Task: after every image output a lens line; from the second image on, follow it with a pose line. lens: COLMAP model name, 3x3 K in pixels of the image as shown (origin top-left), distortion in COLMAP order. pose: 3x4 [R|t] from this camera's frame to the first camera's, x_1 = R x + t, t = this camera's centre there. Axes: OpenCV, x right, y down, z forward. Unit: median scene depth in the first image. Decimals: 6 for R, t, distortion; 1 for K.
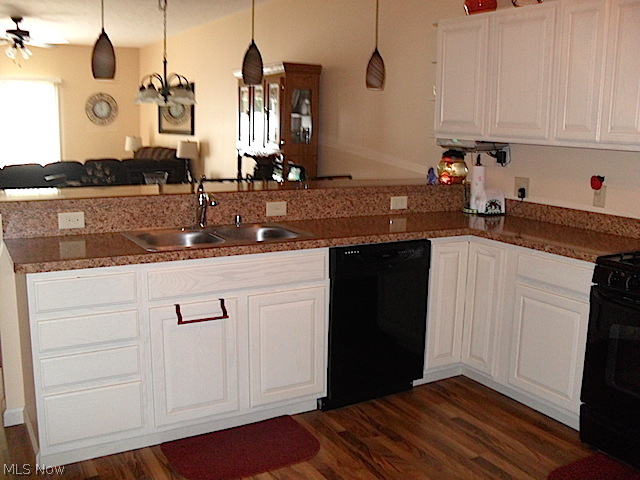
lens RADIAL K [[662.9, 0, 320.0], [0, 662.9, 240.0], [0, 0, 1]] dist [-0.219308, 0.278081]
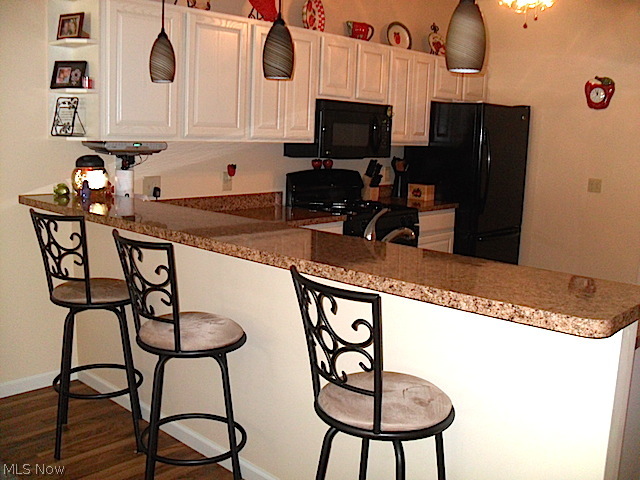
lens RADIAL K [[654.4, 0, 320.0], [0, 654.4, 240.0], [0, 0, 1]] dist [-0.215604, 0.254430]
pose [[-0.276941, -0.189303, 0.942055, -0.815103], [0.133470, 0.963319, 0.232812, -0.232217], [-0.951572, 0.190211, -0.241516, 1.196179]]
